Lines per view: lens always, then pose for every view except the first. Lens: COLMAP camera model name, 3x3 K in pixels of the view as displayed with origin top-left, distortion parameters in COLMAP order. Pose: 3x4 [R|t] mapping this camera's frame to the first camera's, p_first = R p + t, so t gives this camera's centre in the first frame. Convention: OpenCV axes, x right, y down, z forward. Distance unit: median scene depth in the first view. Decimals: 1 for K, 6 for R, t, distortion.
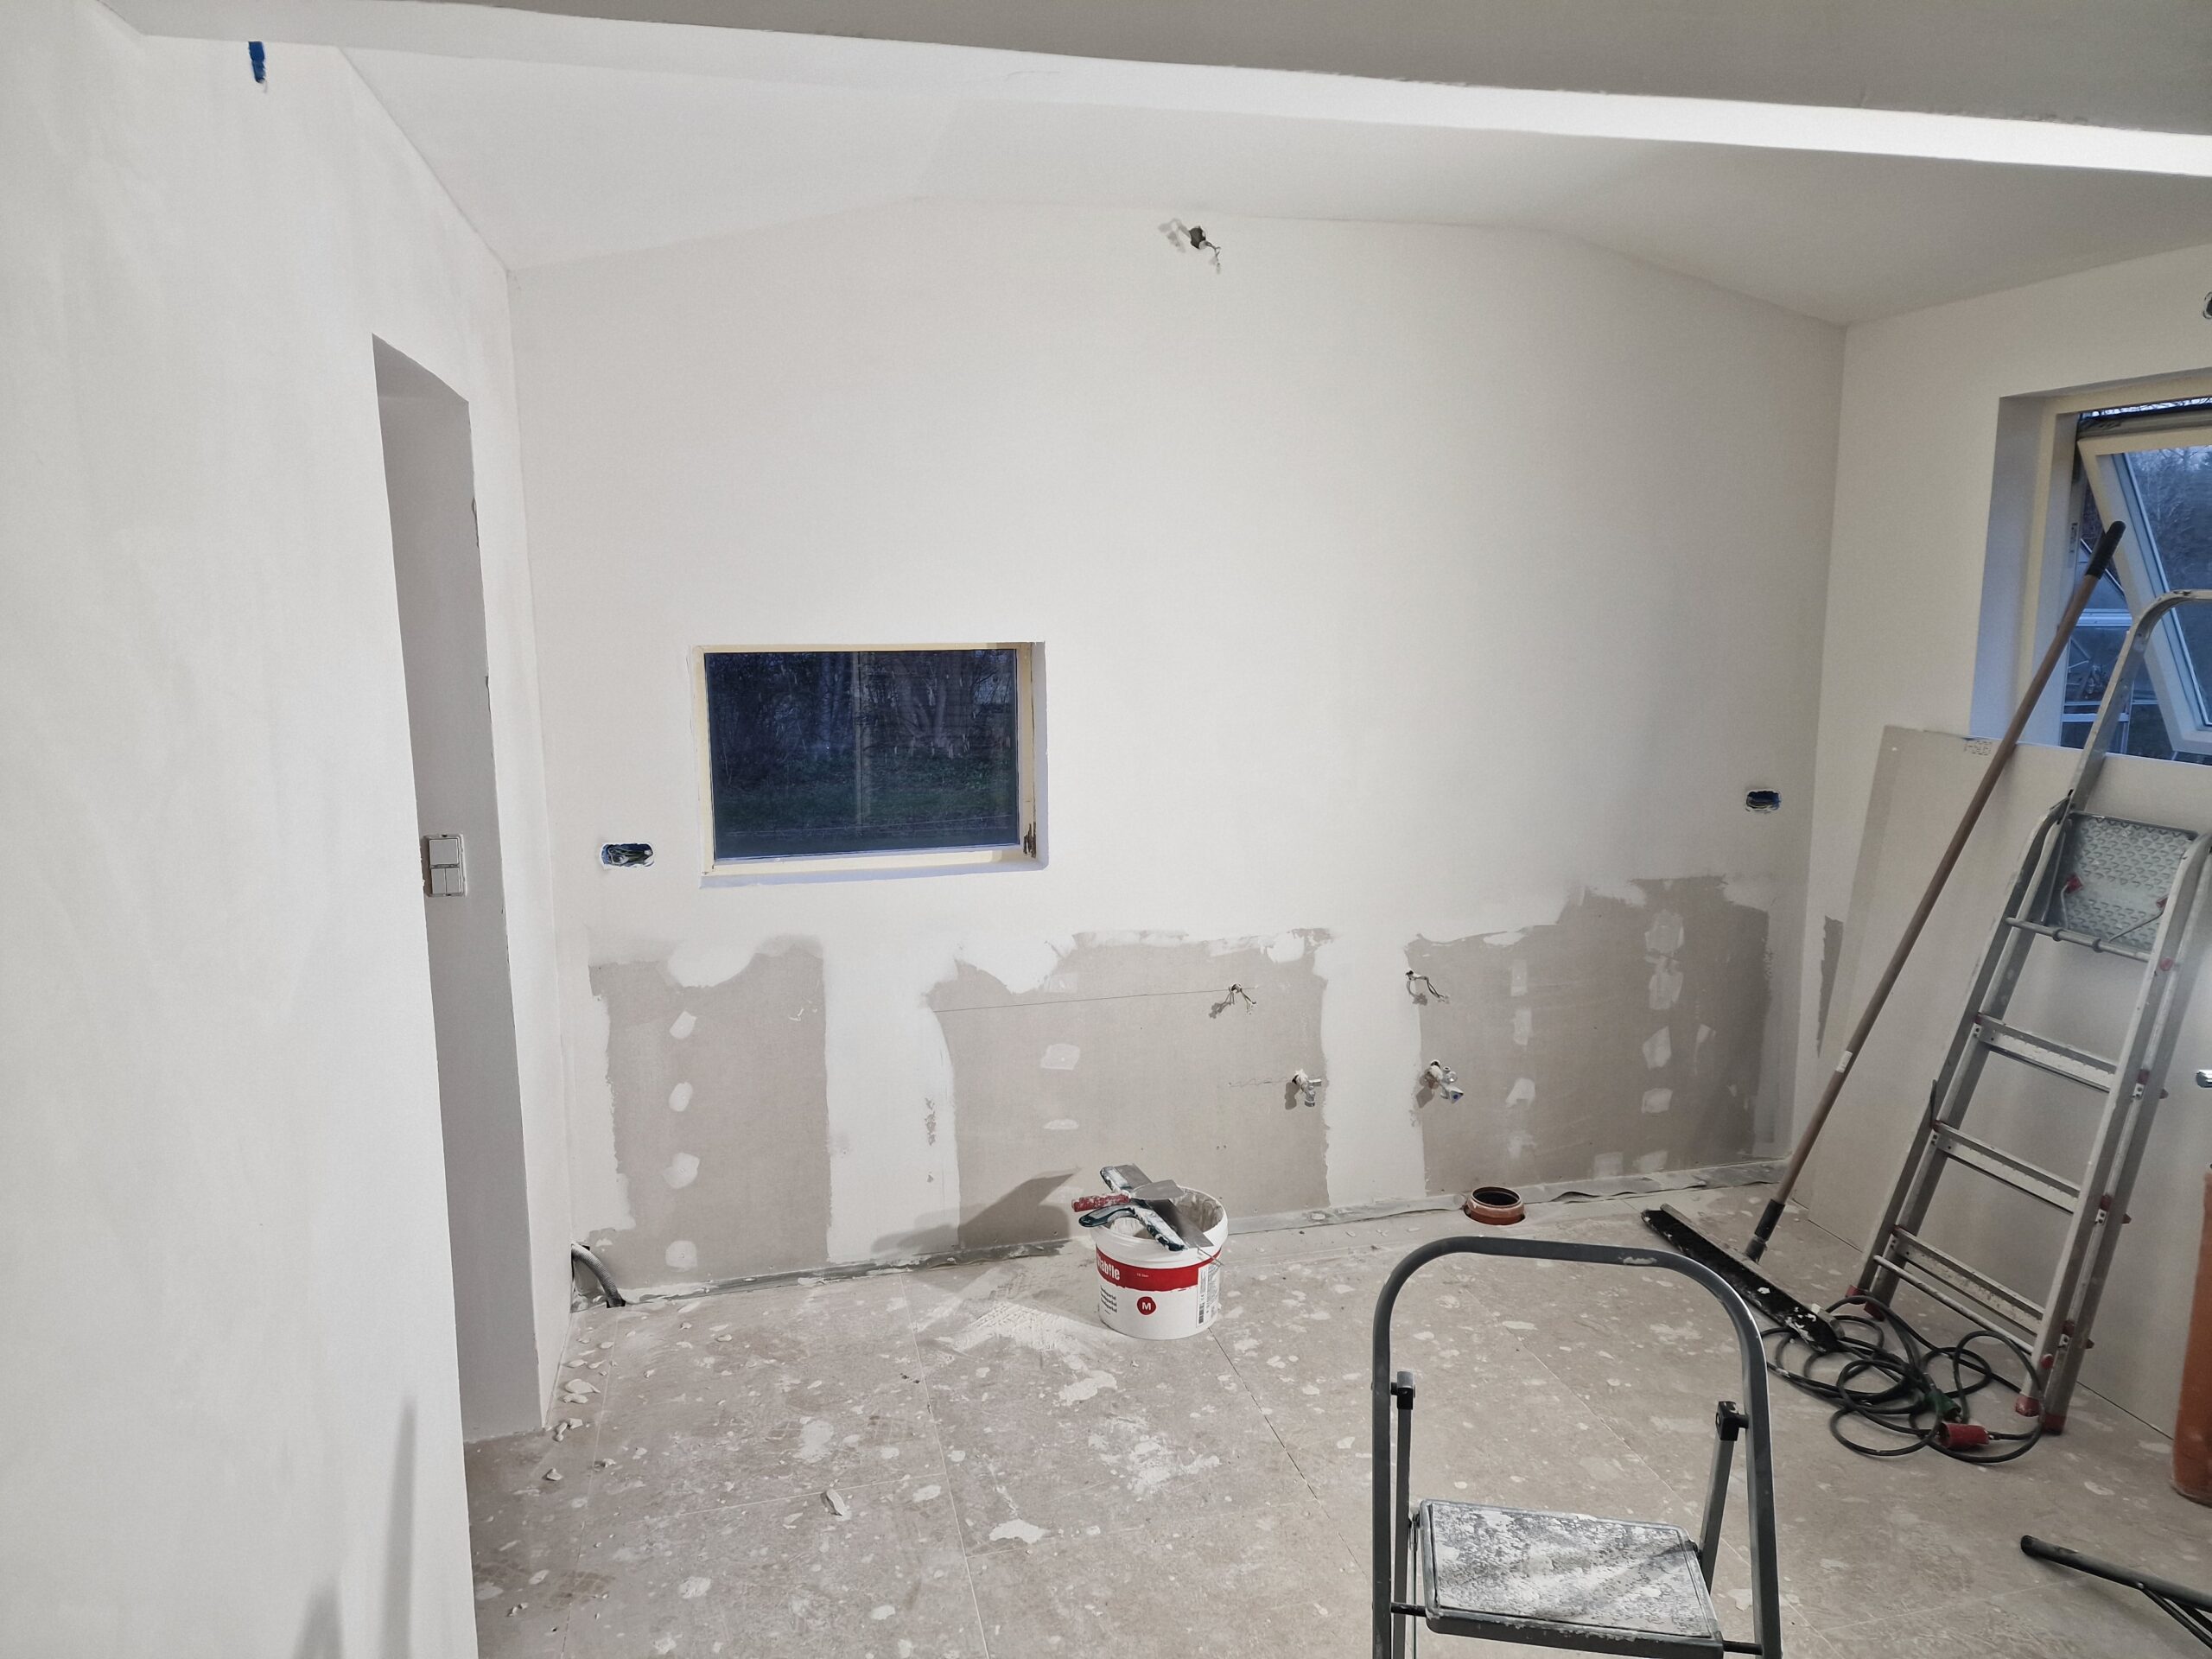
lens RADIAL K [[1472.6, 0, 1109.1], [0, 1472.6, 816.3], [0, 0, 1]] dist [0.074515, -0.087743]
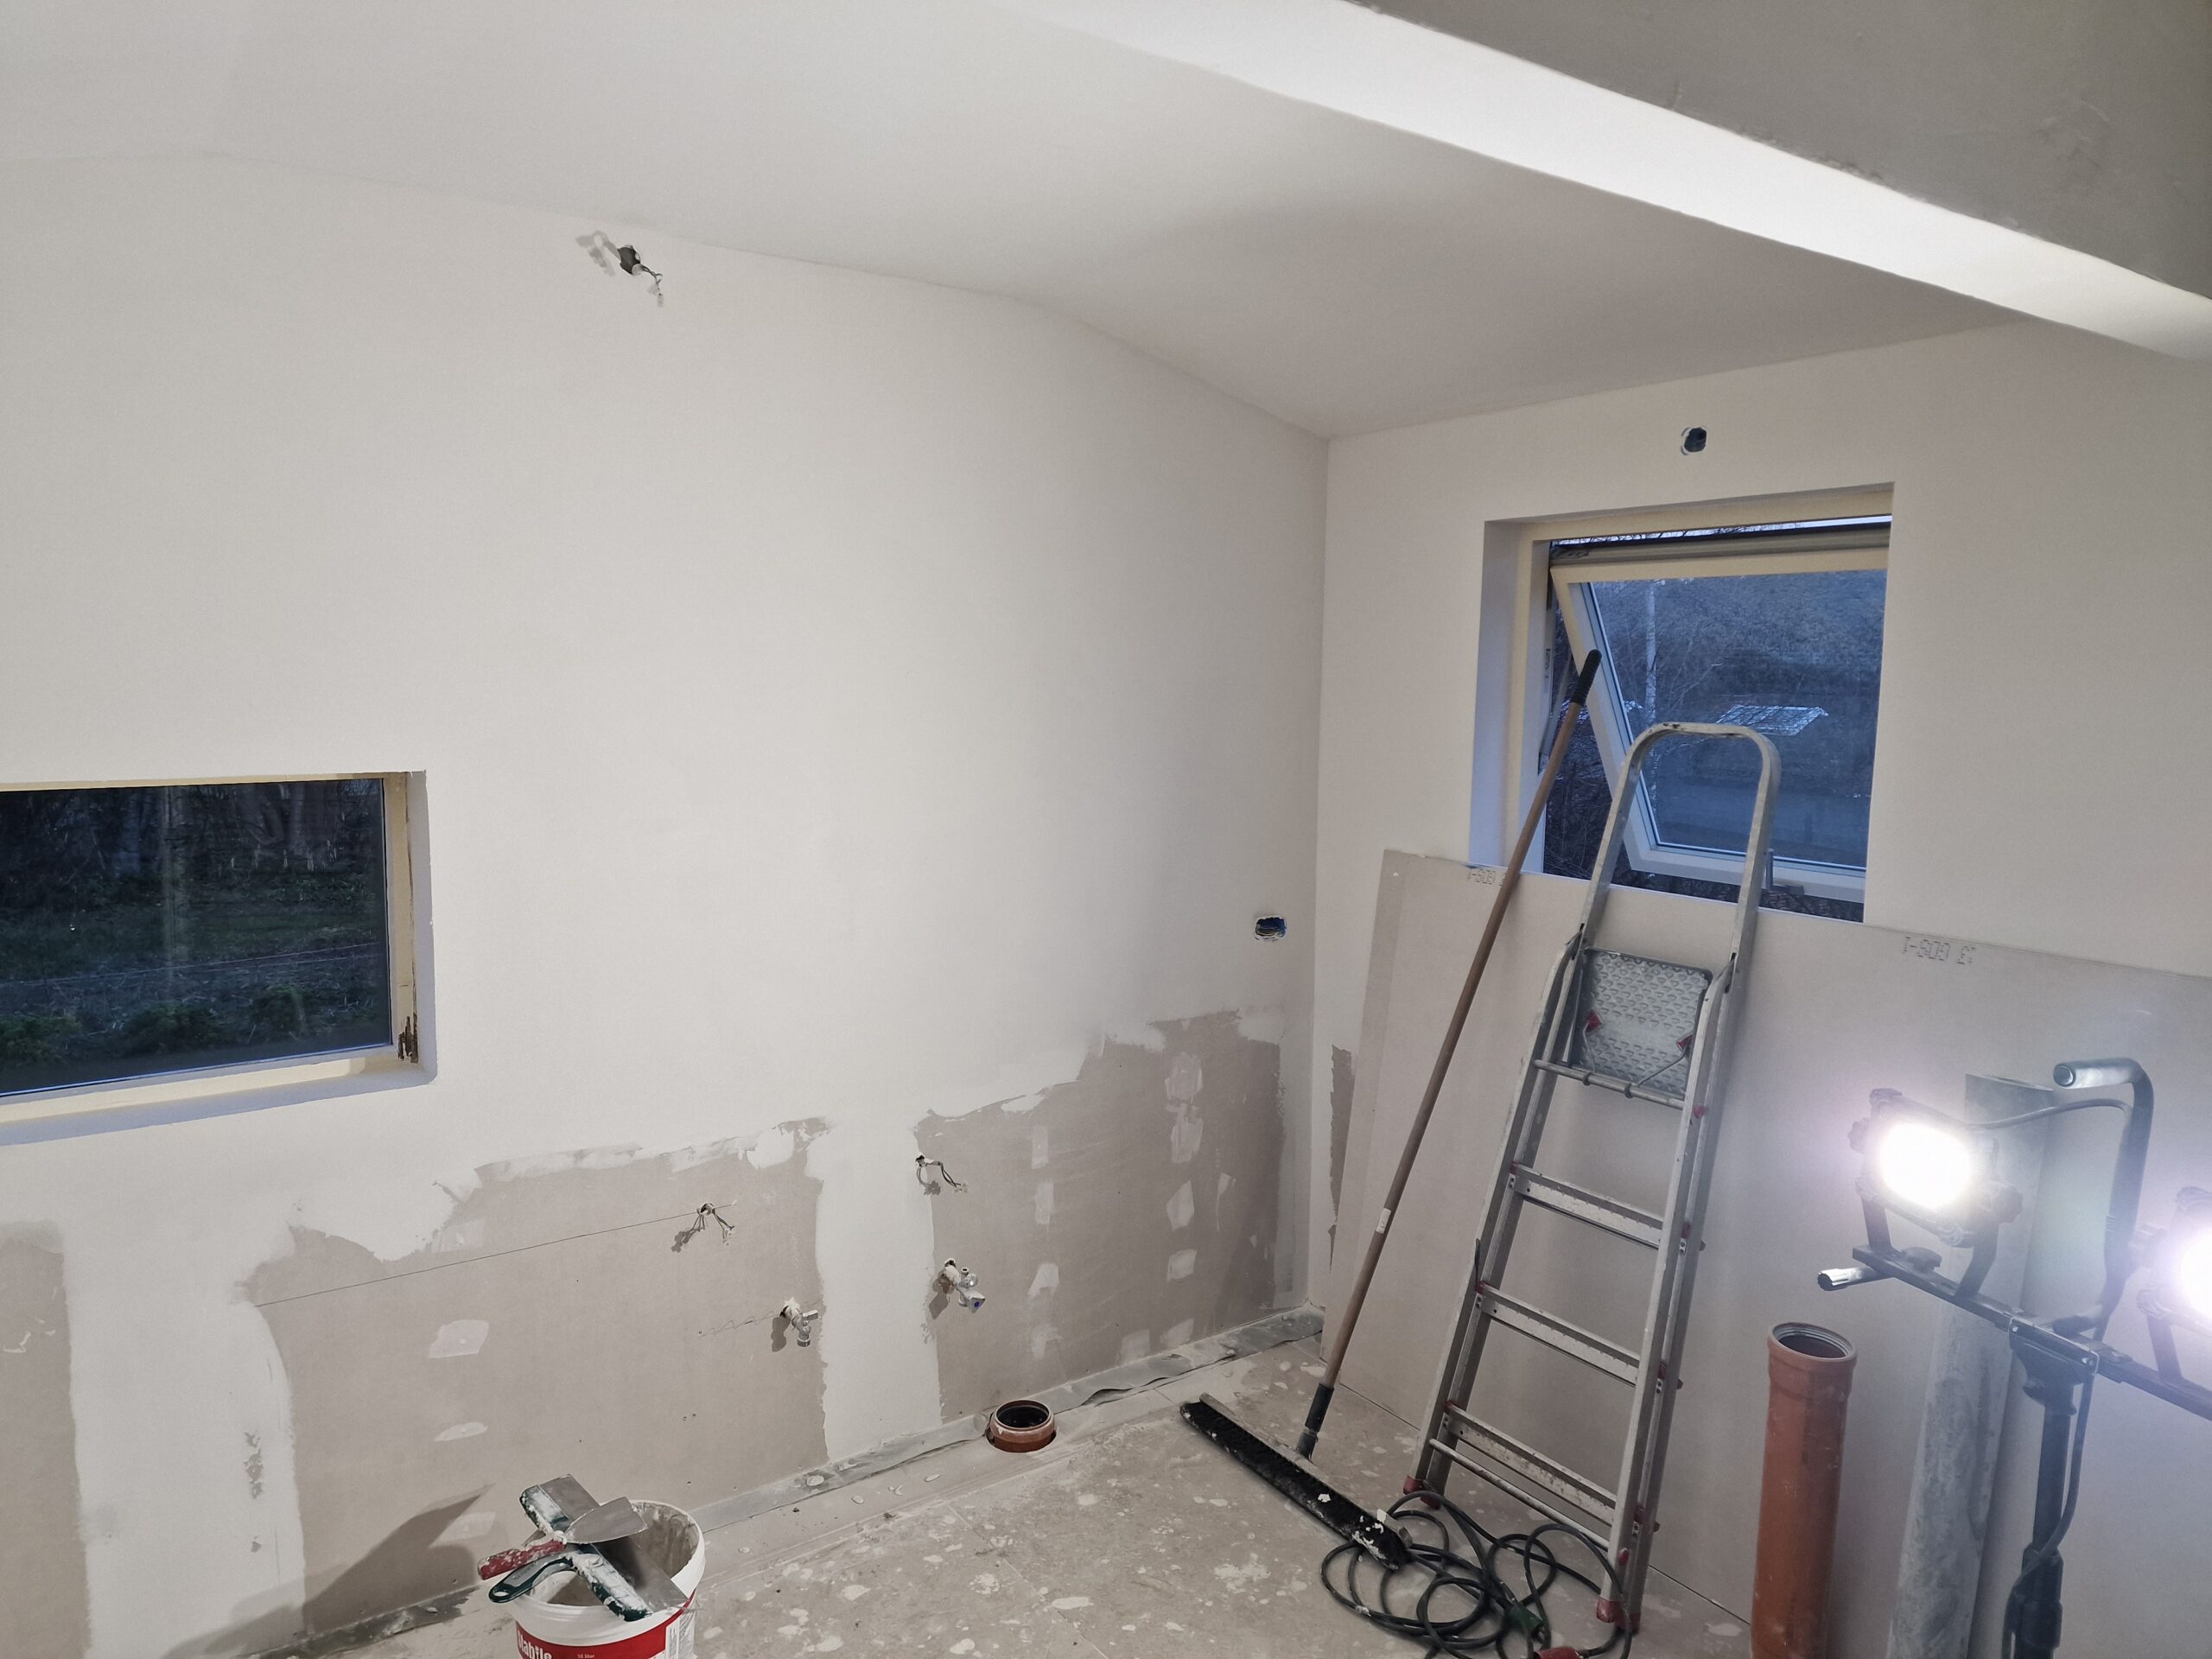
lens RADIAL K [[1478.3, 0, 1106.0], [0, 1478.3, 829.5], [0, 0, 1]] dist [0.087723, -0.095714]
pose [[0.930886, -0.017500, 0.364890, -0.002312], [0.032868, 0.998813, -0.035950, -0.051008], [-0.363827, 0.045459, 0.930356, 0.189212]]
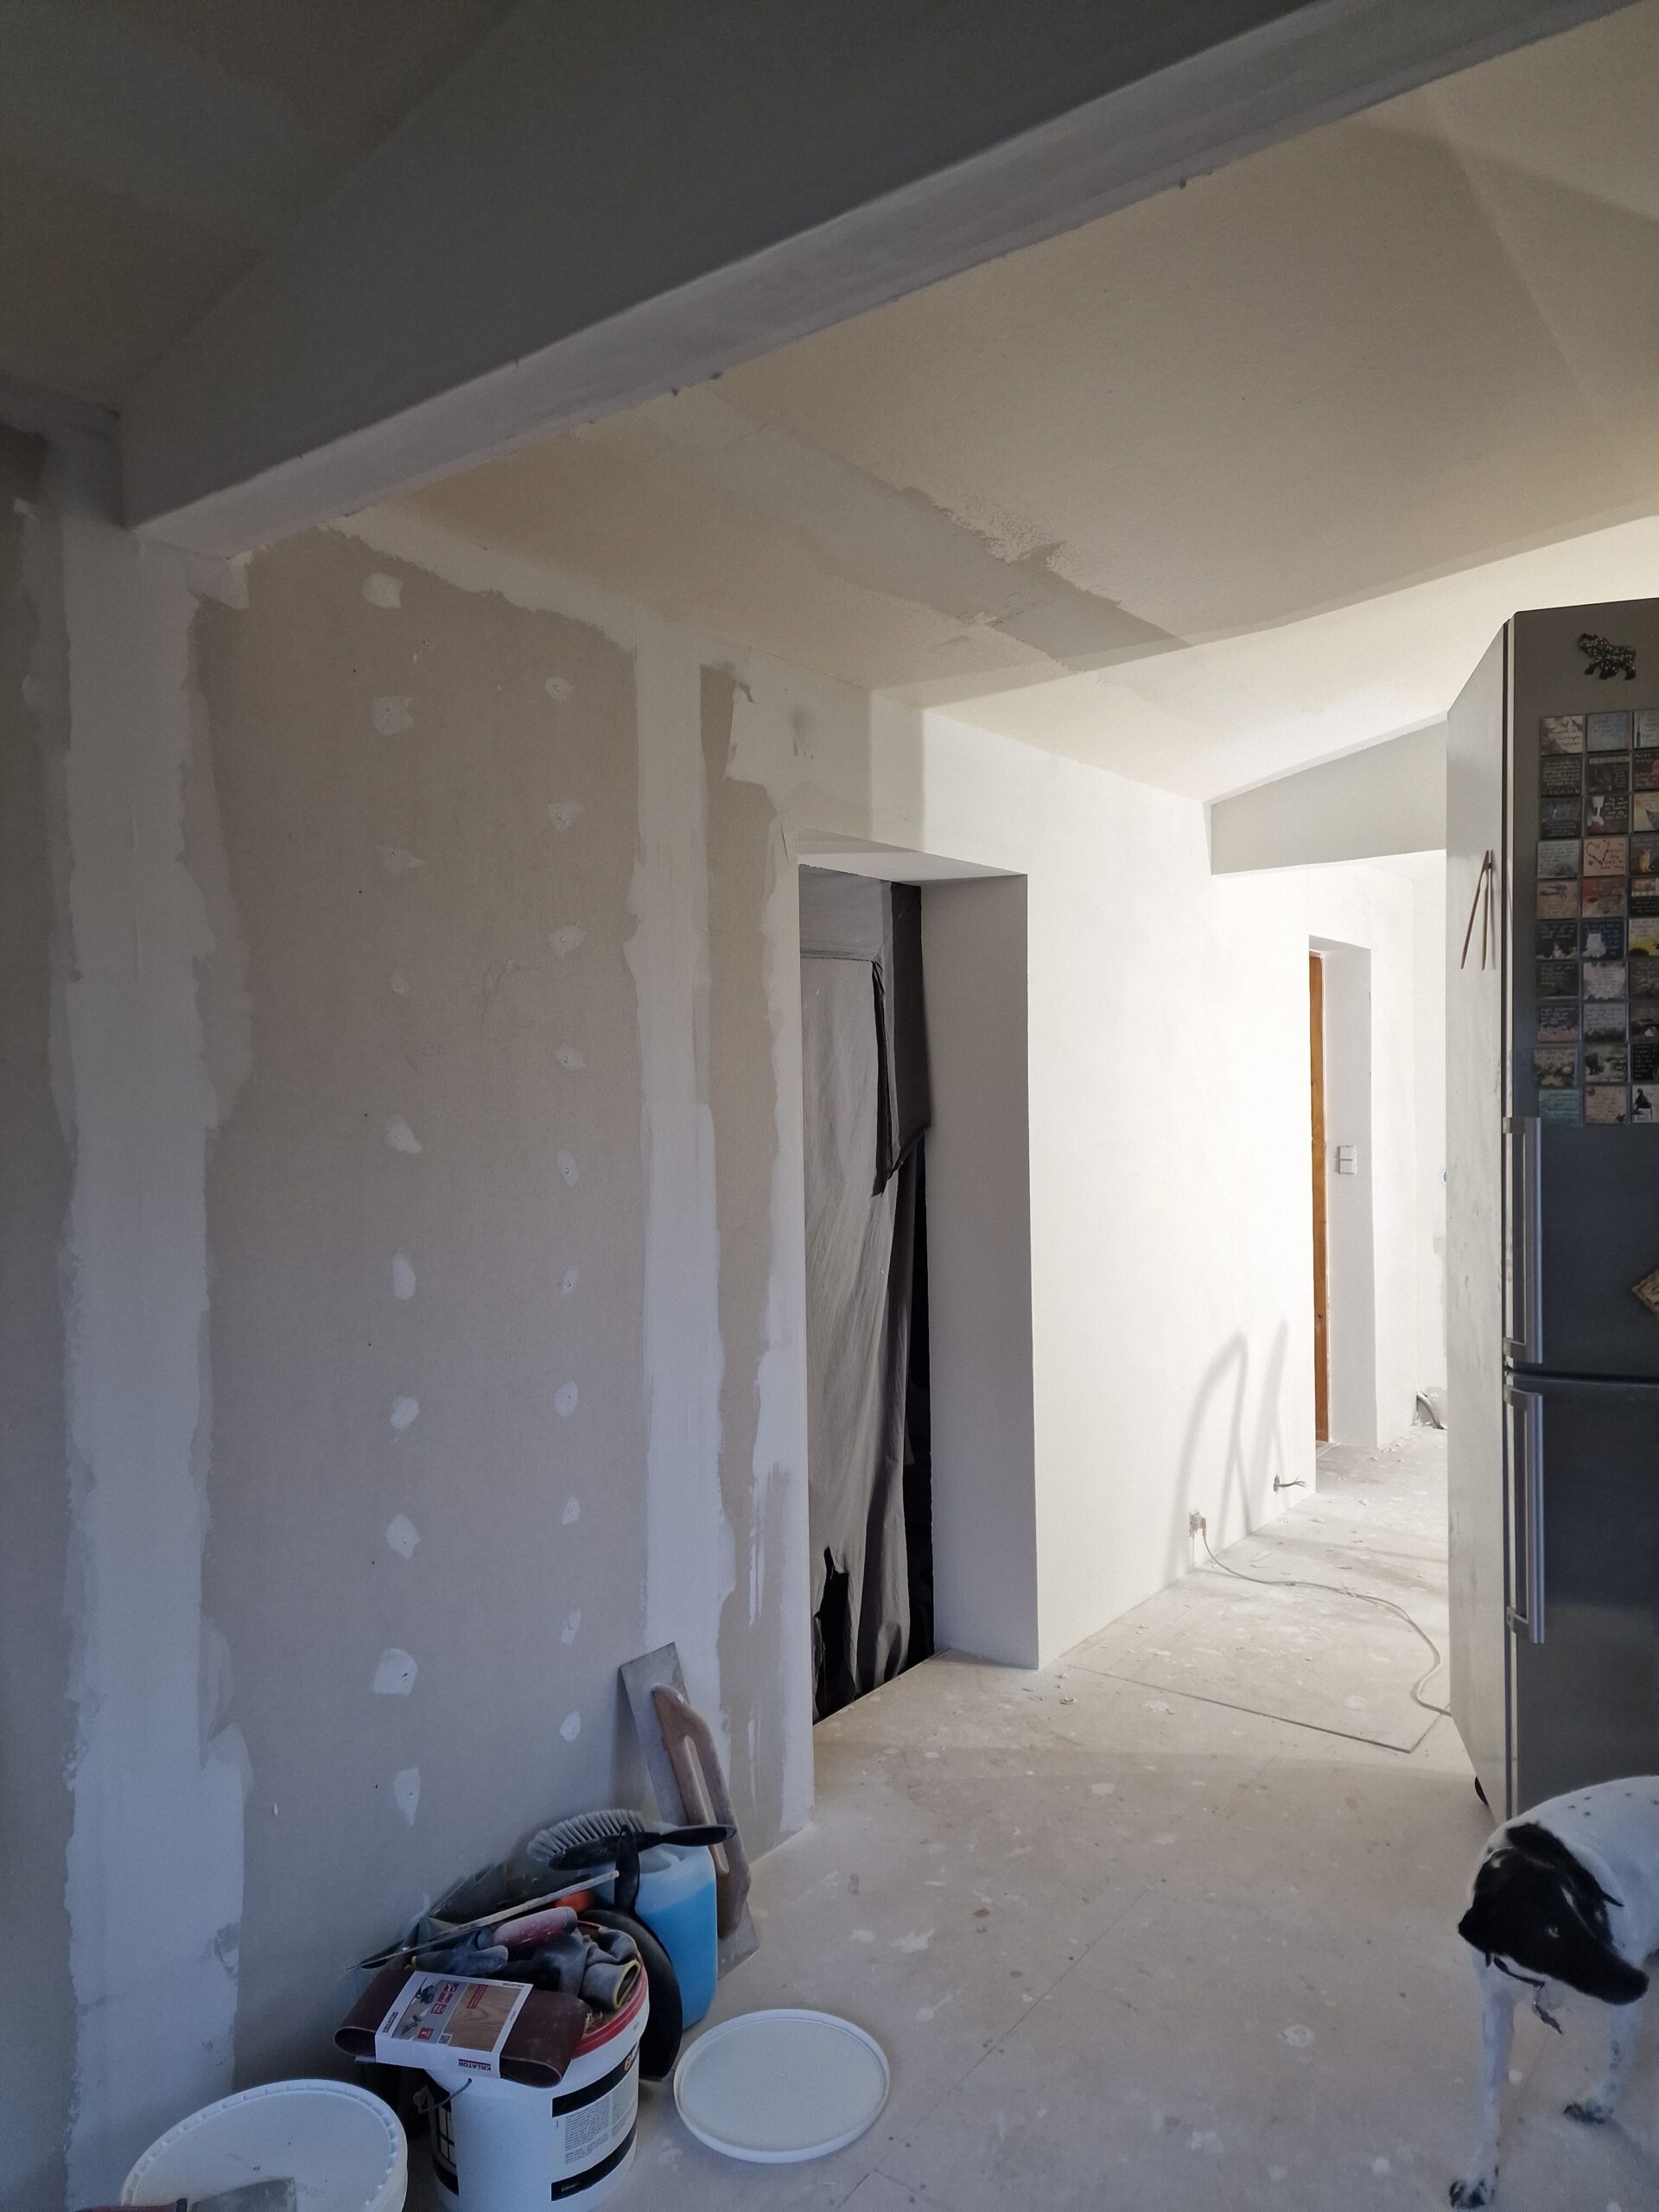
lens RADIAL K [[1472.6, 0, 818.0], [0, 1472.6, 1146.3], [0, 0, 1]] dist [0.074515, -0.087743]
pose [[0.631332, 0.018708, -0.775287, 0.565435], [-0.112177, 0.991398, -0.067425, 0.183971], [0.767357, 0.129536, 0.628000, -0.729552]]
